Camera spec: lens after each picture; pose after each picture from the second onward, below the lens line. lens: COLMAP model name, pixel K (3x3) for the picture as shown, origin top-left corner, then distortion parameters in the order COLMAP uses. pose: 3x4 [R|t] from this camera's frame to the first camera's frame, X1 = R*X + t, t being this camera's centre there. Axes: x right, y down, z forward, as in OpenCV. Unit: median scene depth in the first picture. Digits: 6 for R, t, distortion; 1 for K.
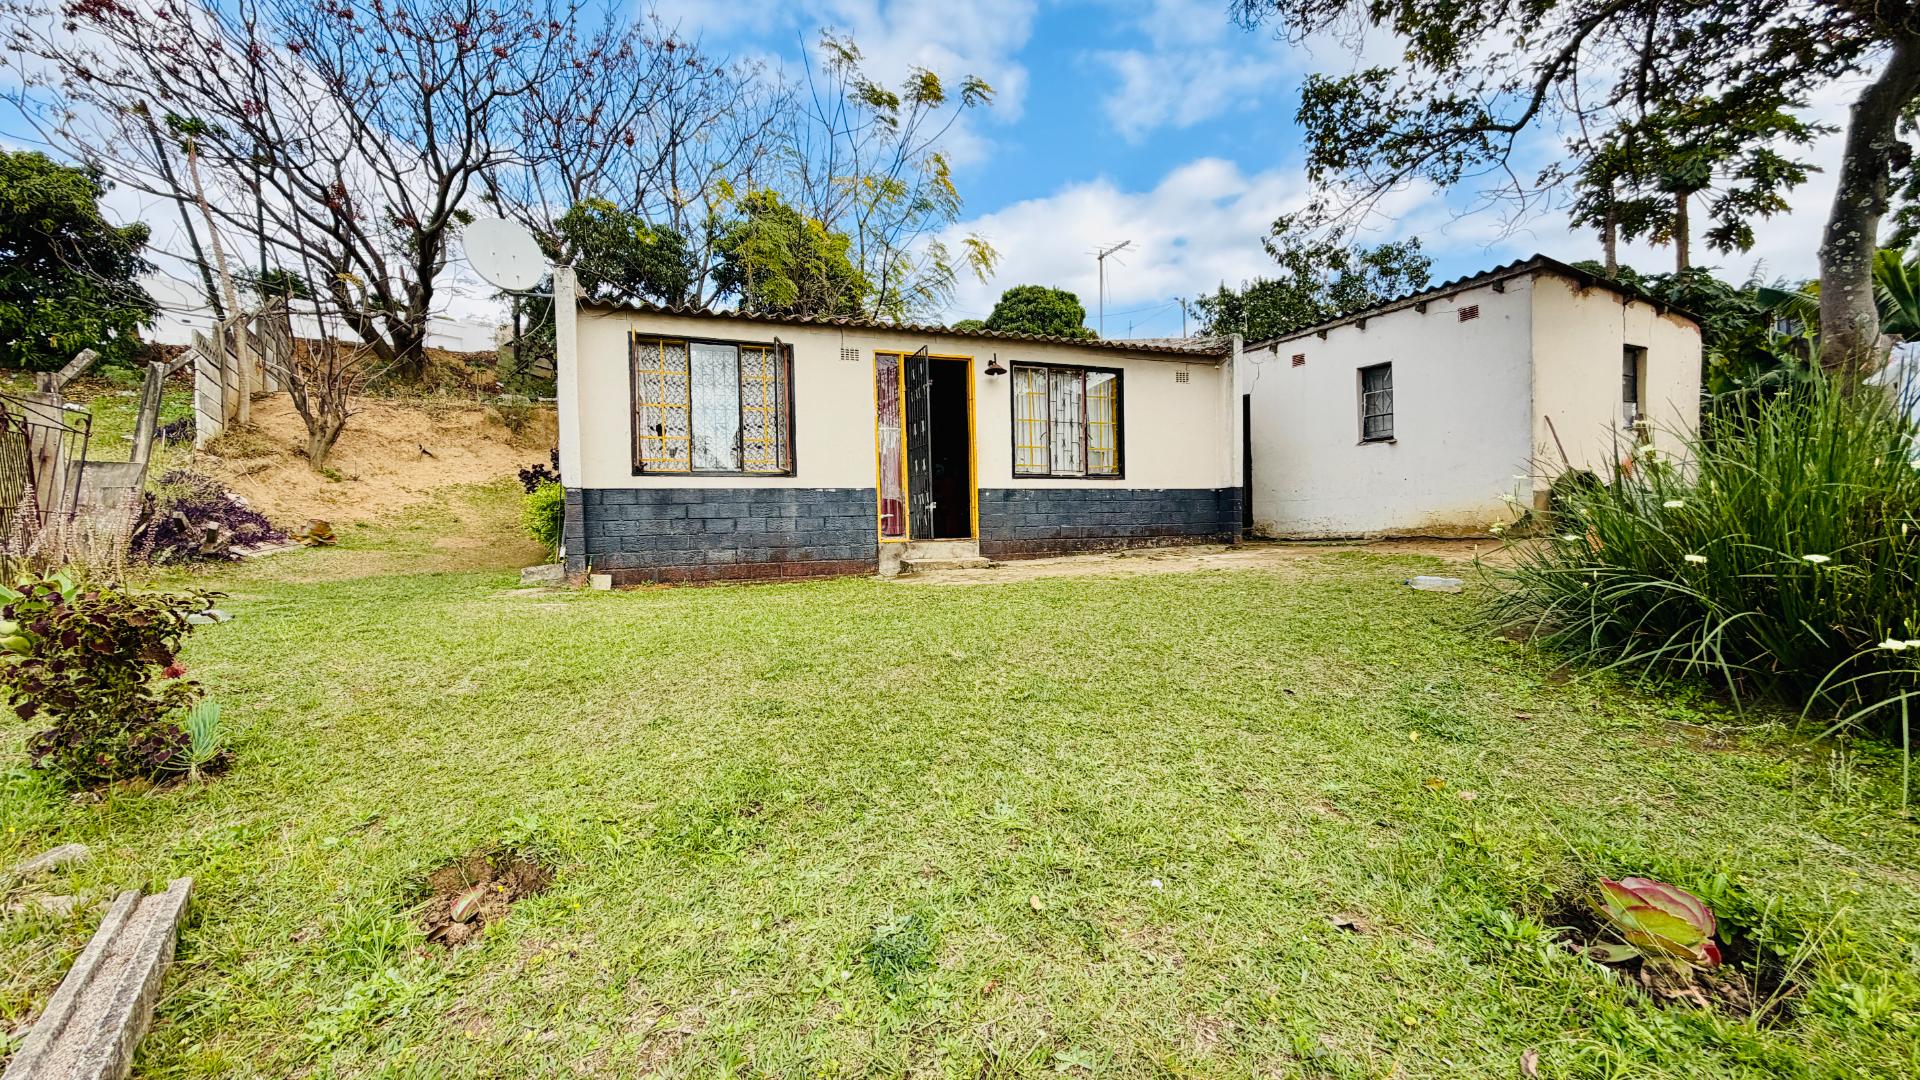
lens RADIAL K [[763.6, 0, 957.2], [0, 763.6, 542.5], [0, 0, 1]] dist [0.000077, -0.000147]
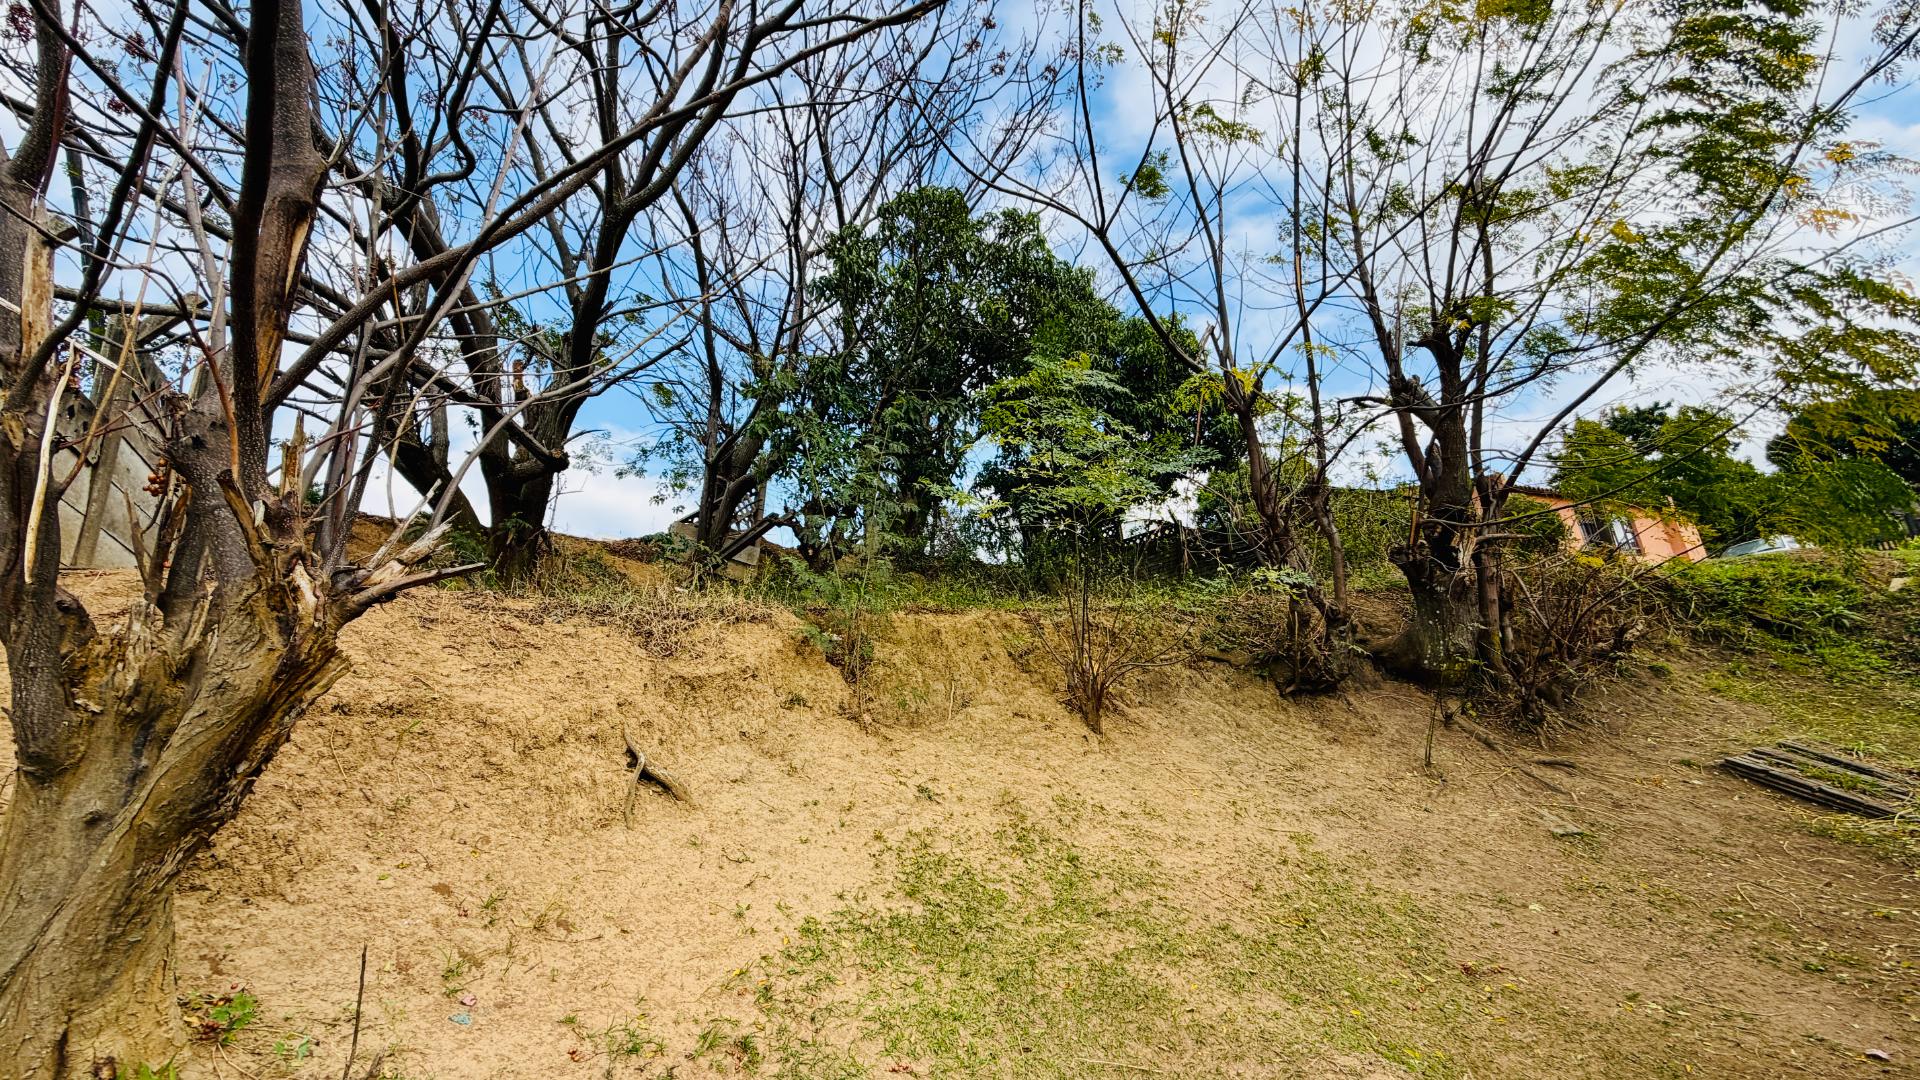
lens RADIAL K [[763.6, 0, 957.2], [0, 763.6, 542.5], [0, 0, 1]] dist [0.000077, -0.000147]
pose [[0.997223, -0.074471, -0.000315, -0.971004], [0.070955, 0.951409, -0.299643, -0.180068], [0.022615, 0.298789, 0.954051, 1.220798]]
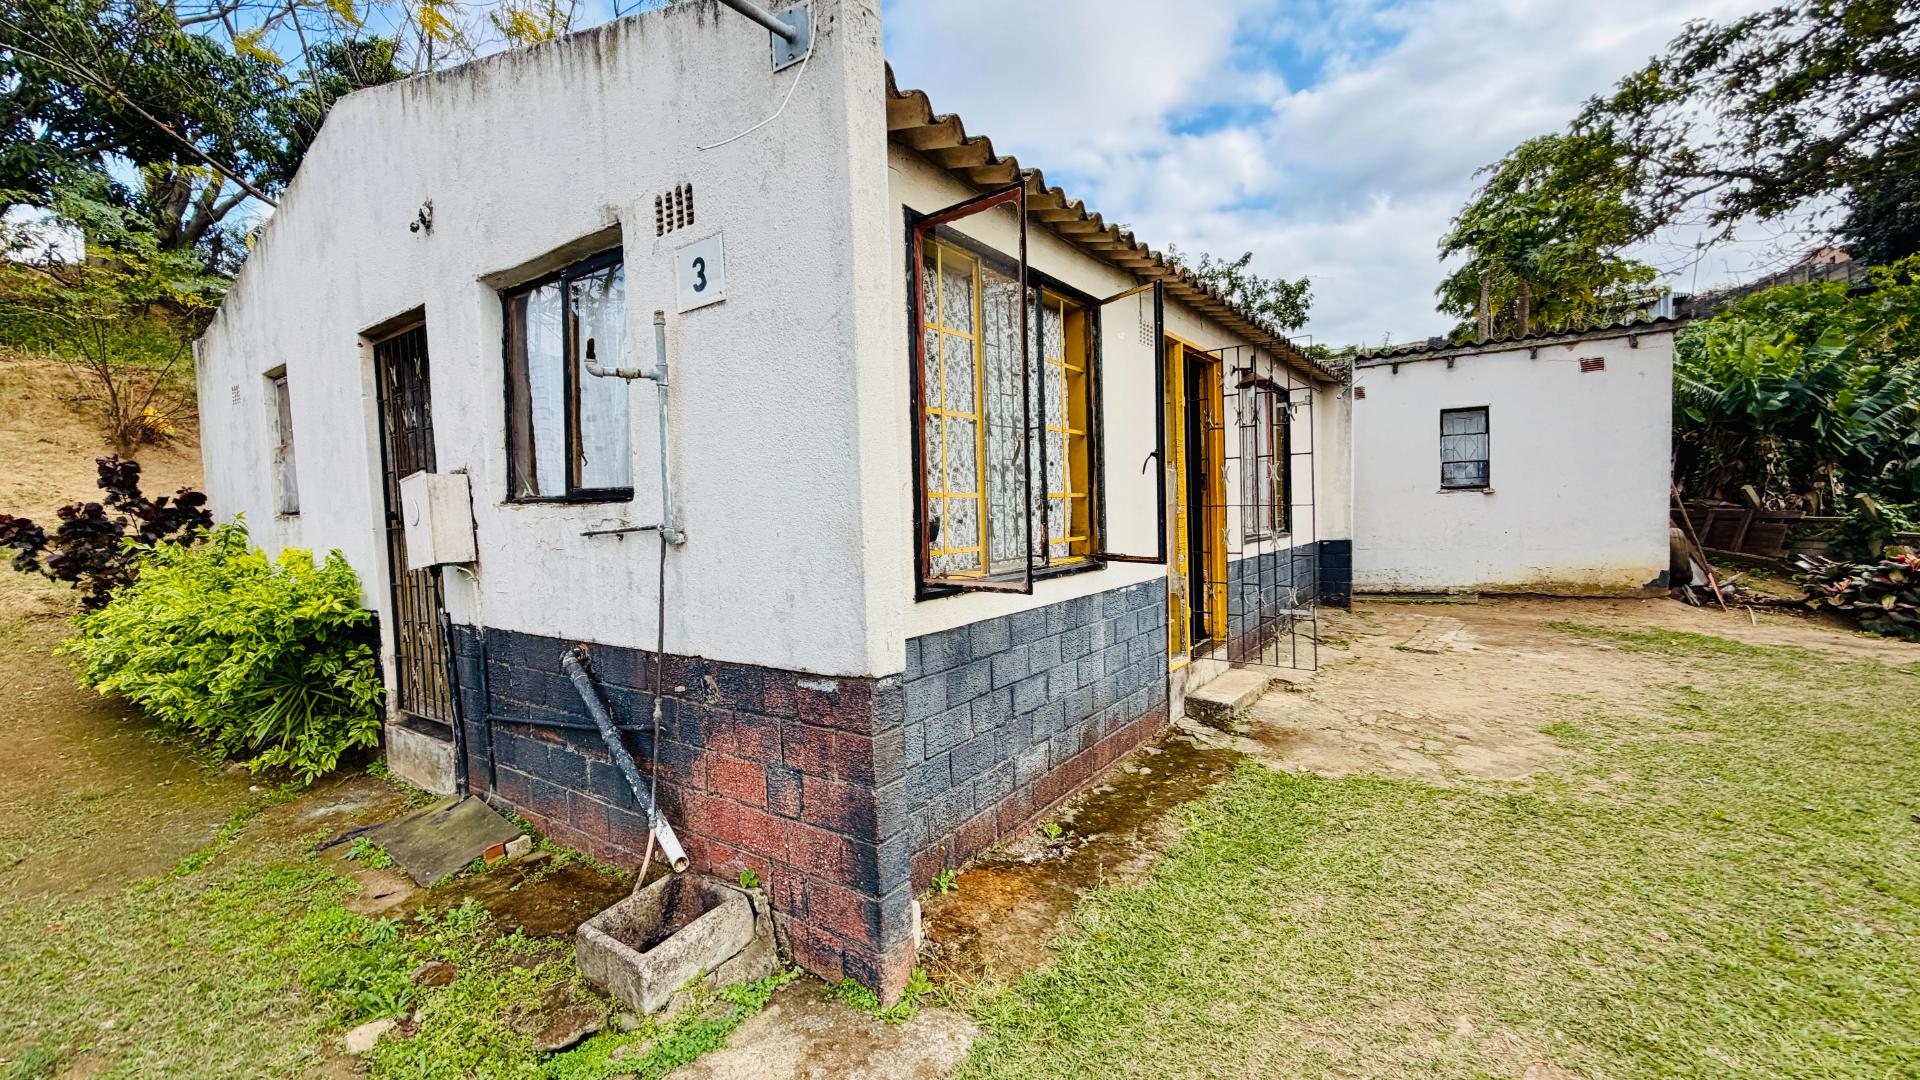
lens RADIAL K [[763.6, 0, 957.2], [0, 763.6, 542.5], [0, 0, 1]] dist [0.000077, -0.000147]
pose [[0.855333, -0.025810, 0.517436, -0.465656], [0.024610, 0.999655, 0.009182, -0.092785], [-0.517494, 0.004880, 0.855673, 0.527097]]
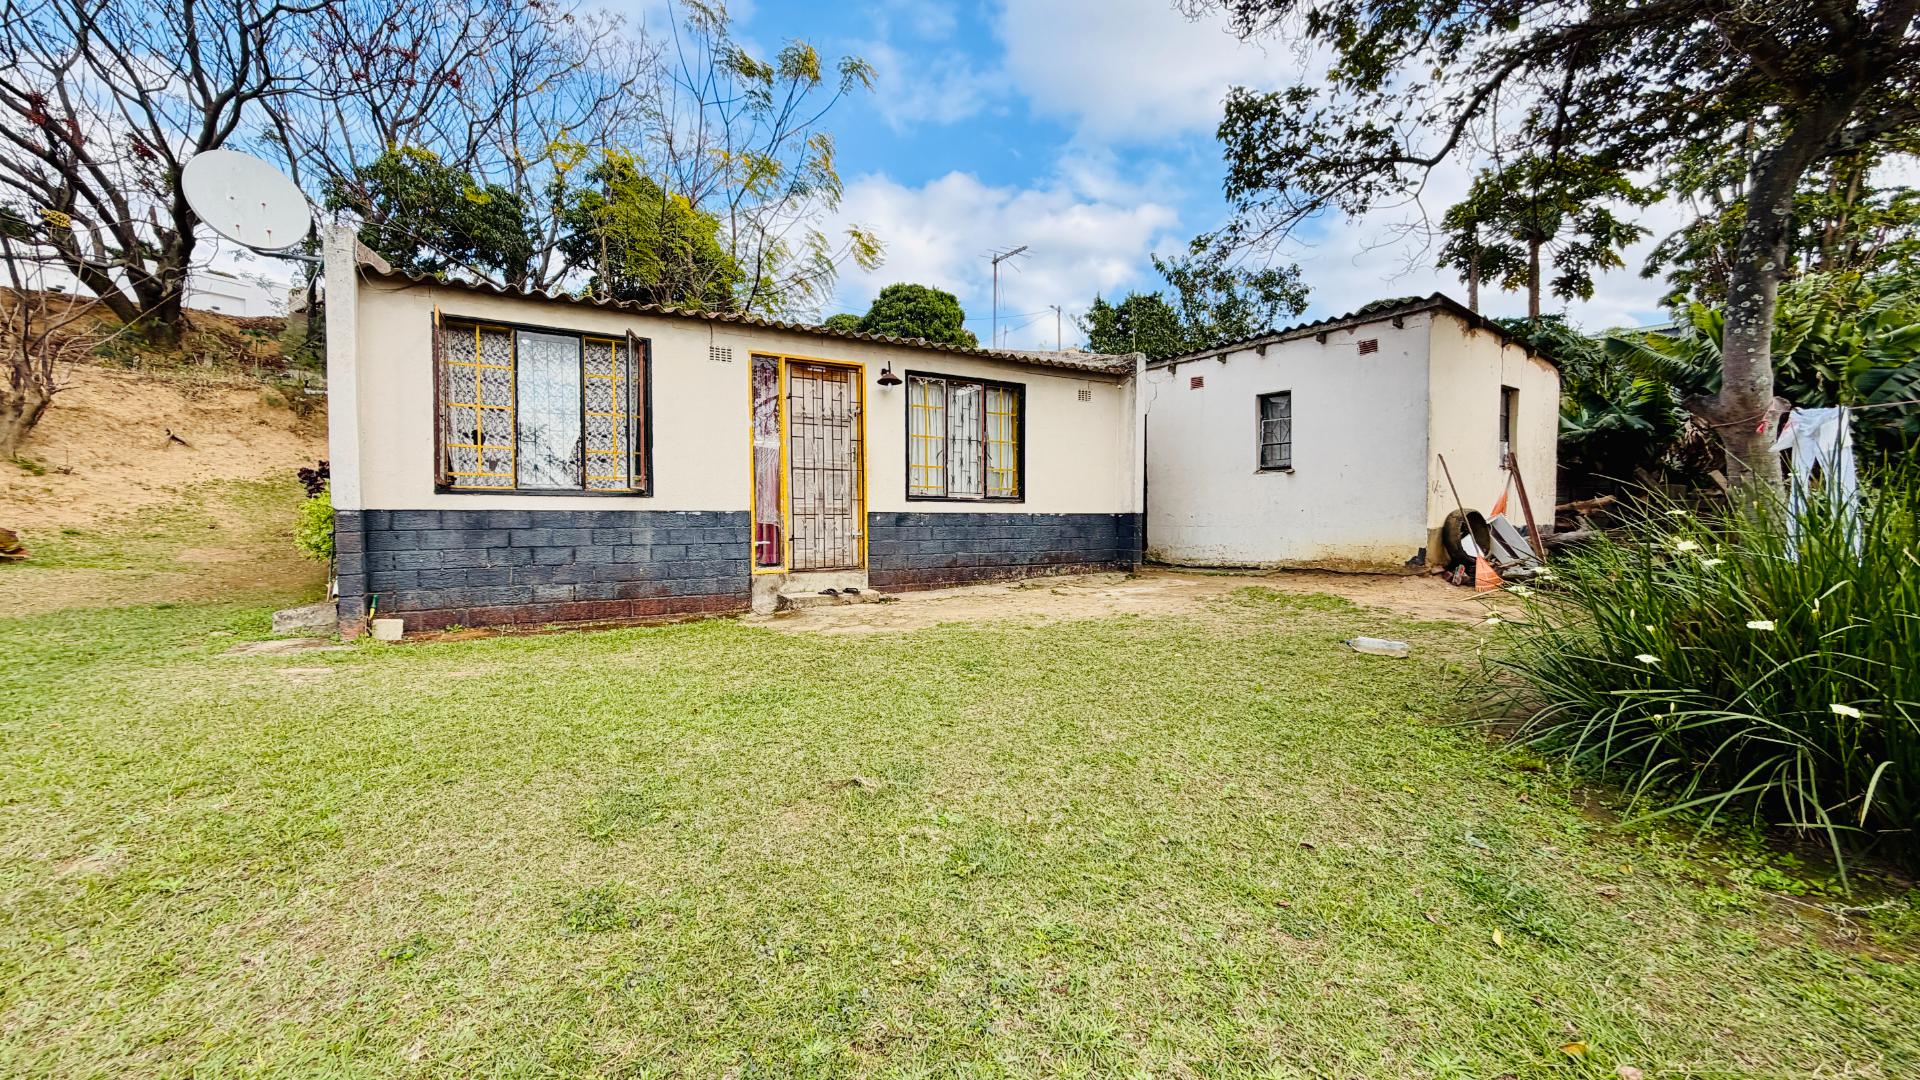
lens RADIAL K [[763.6, 0, 957.2], [0, 763.6, 542.5], [0, 0, 1]] dist [0.000077, -0.000147]
pose [[0.985841, 0.013846, 0.167111, -0.016887], [-0.014530, 0.999890, 0.002875, -0.036550], [-0.167053, -0.005262, 0.985934, 0.097661]]
